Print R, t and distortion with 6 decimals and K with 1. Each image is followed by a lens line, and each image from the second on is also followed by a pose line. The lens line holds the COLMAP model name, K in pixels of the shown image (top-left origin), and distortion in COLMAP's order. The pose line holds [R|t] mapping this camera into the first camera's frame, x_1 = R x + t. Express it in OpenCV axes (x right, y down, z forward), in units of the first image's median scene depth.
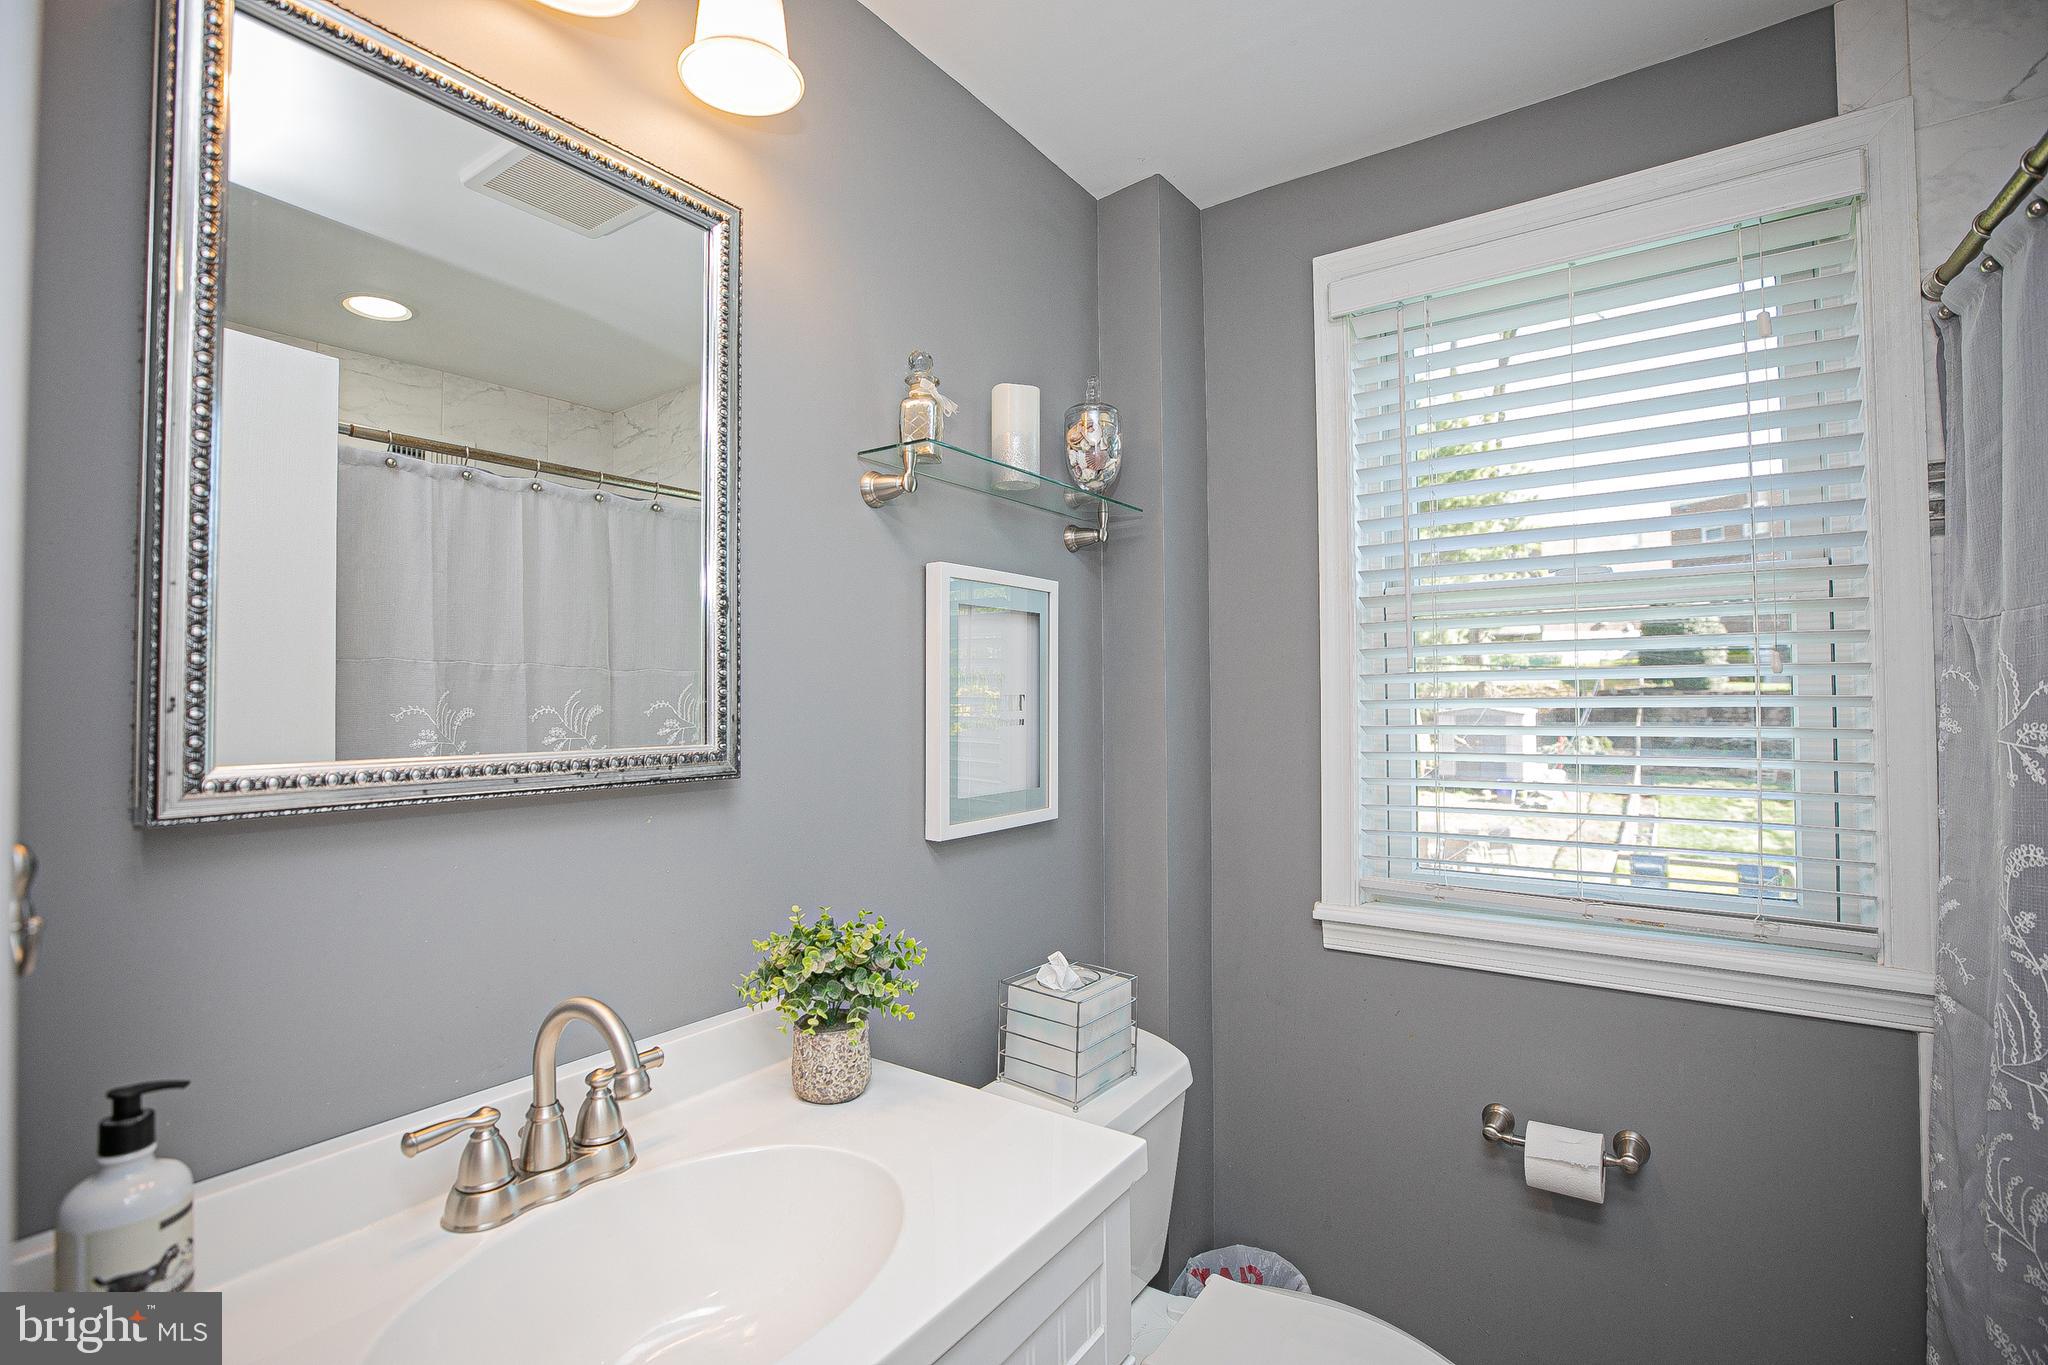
lens RADIAL K [[933.0, 0, 1017.7], [0, 933.0, 679.2], [0, 0, 1]] dist [-0.034483, 0.010253]
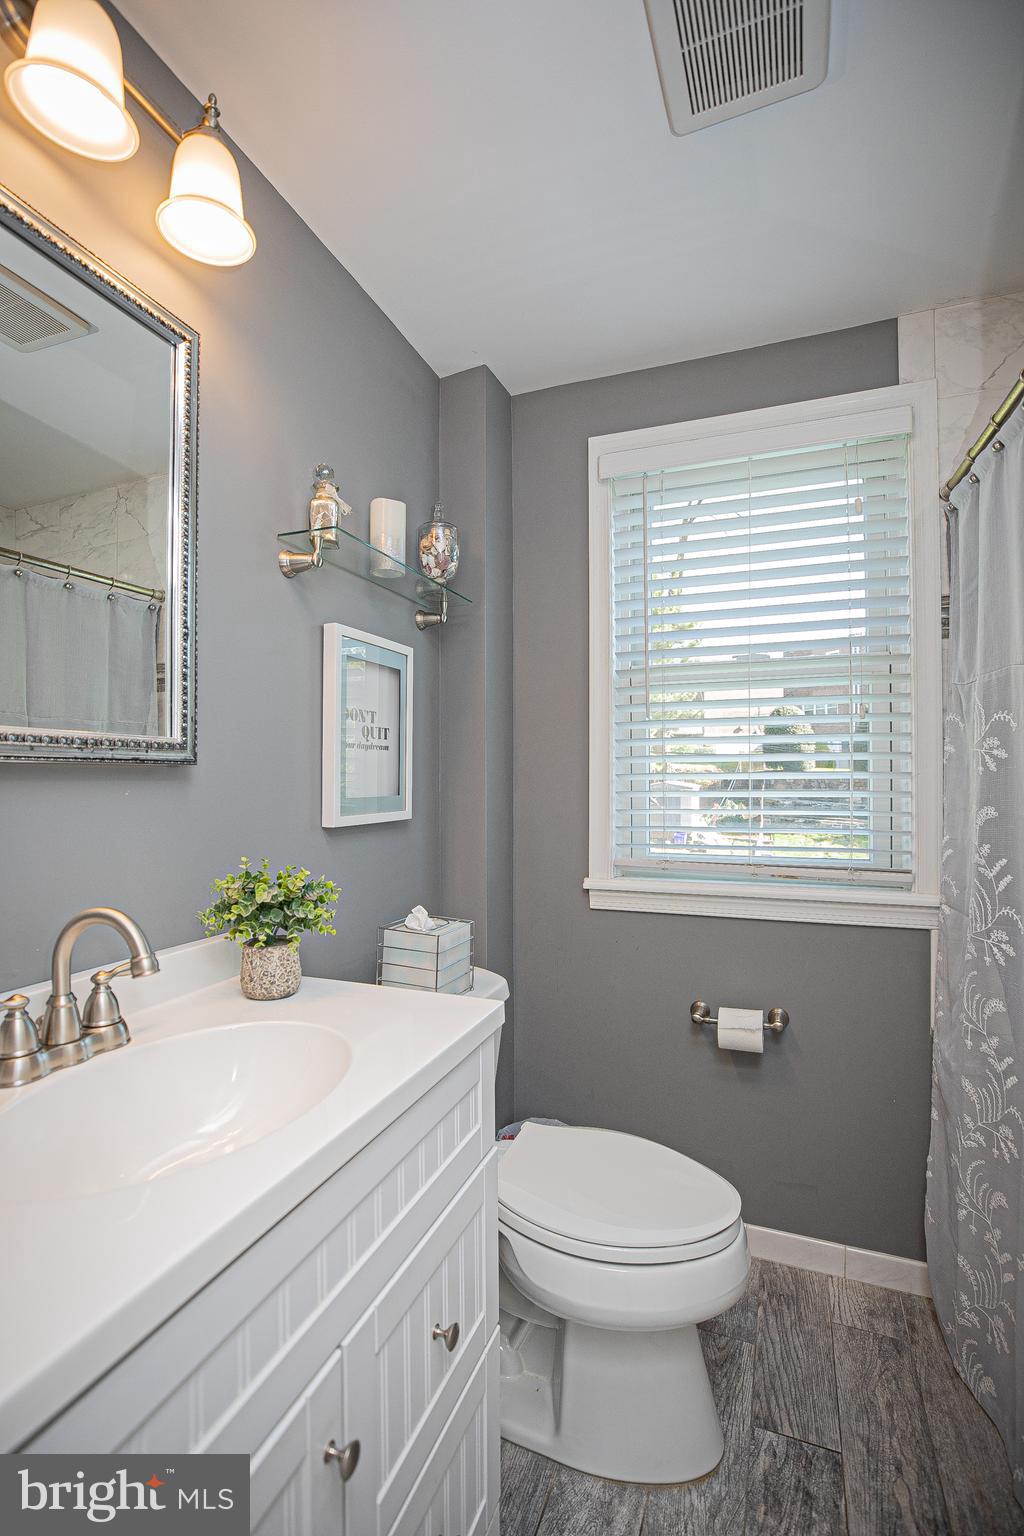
lens RADIAL K [[699.7, 0, 510.9], [0, 699.7, 768.9], [0, 0, 1]] dist [-0.034483, 0.010253]
pose [[0.969278, 0.008943, 0.245804, -0.089122], [-0.011946, 0.999871, 0.010730, 0.078937], [-0.245677, -0.013336, 0.969260, -0.055910]]
